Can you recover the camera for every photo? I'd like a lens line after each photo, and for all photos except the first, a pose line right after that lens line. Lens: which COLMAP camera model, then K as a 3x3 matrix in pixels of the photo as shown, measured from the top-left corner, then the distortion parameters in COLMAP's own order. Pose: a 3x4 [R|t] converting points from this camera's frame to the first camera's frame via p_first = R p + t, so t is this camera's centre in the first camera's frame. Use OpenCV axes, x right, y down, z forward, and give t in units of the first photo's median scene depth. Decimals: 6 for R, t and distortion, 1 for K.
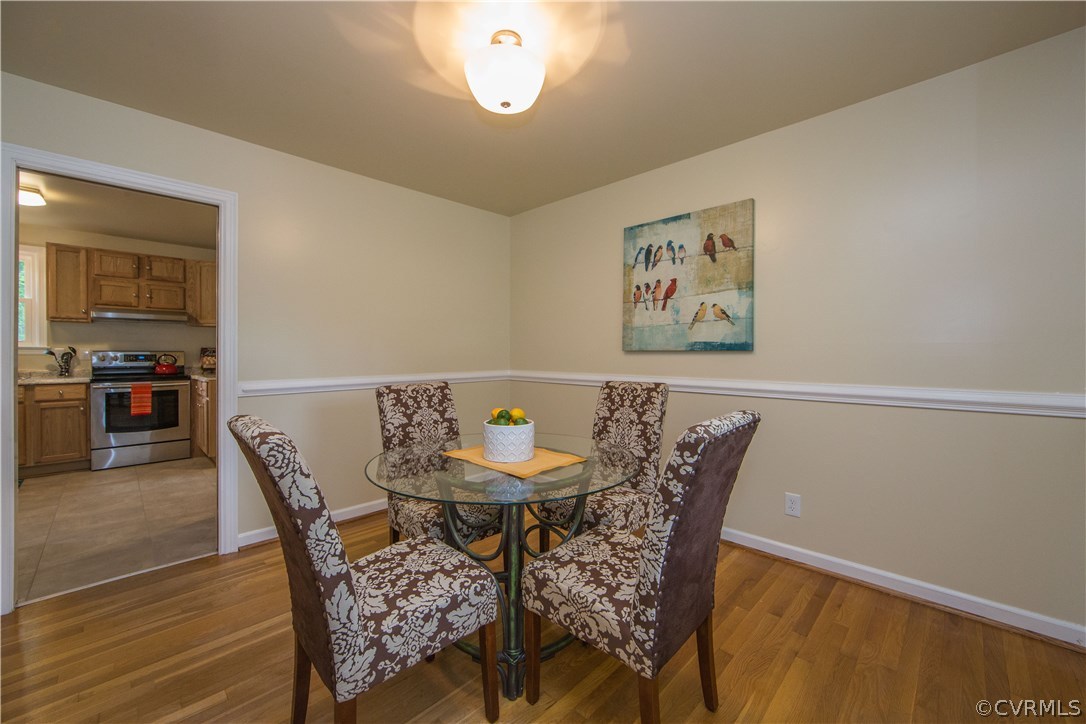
lens RADIAL K [[427.4, 0, 551.6], [0, 427.4, 354.9], [0, 0, 1]] dist [-0.006472, 0.000156]
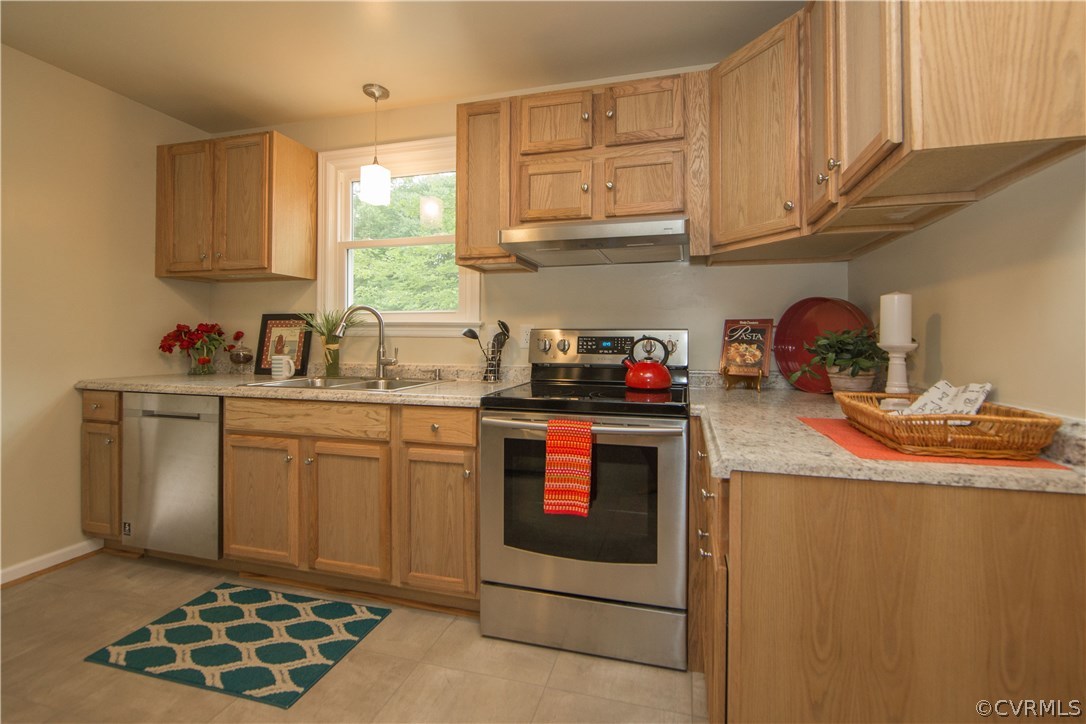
lens RADIAL K [[443.2, 0, 552.7], [0, 443.2, 341.9], [0, 0, 1]] dist [-0.008408, -0.000261]
pose [[0.462290, 0.000366, -0.886729, -0.638217], [-0.004754, 0.999987, -0.002066, 0.005055], [0.886716, 0.005170, 0.462286, 0.799083]]
